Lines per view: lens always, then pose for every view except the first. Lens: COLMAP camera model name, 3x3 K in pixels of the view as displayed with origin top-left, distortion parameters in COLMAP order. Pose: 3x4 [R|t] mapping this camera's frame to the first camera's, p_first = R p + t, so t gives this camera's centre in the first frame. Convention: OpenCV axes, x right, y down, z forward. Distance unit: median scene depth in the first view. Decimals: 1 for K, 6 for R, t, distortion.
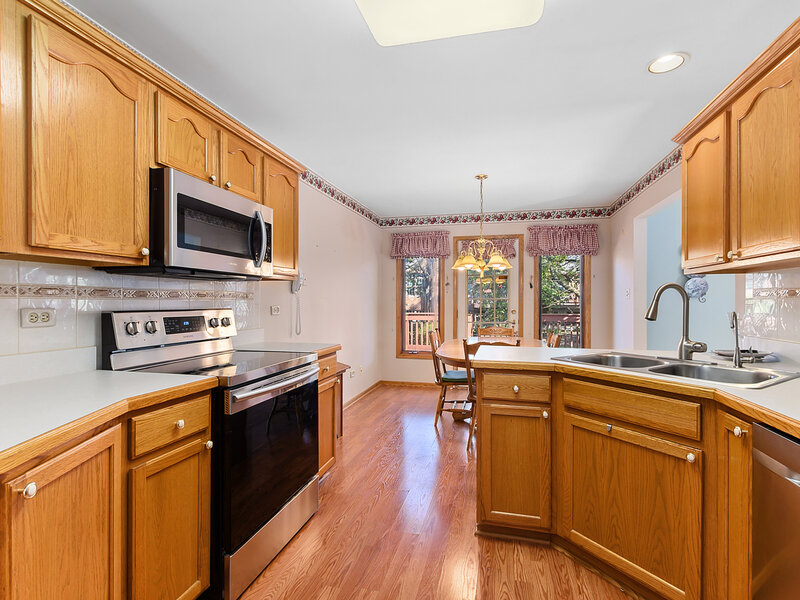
lens RADIAL K [[391.8, 0, 410.4], [0, 391.8, 300.2], [0, 0, 1]] dist [0.000227, 0.000032]
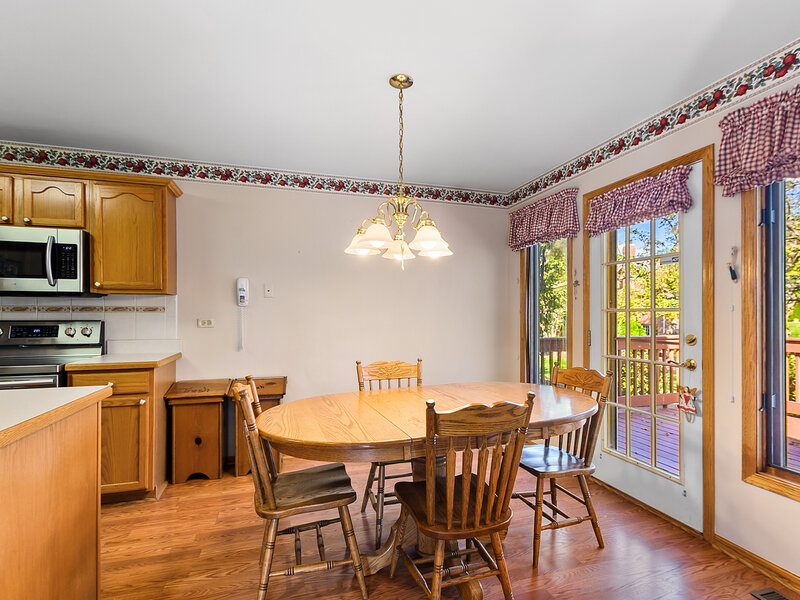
lens RADIAL K [[398.3, 0, 404.6], [0, 398.3, 313.1], [0, 0, 1]] dist [0.000585, 0.000101]
pose [[0.499910, -0.001590, -0.866076, 0.477583], [0.002415, 0.999997, -0.000442, 0.000508], [0.866074, -0.001871, 0.499913, 0.529168]]
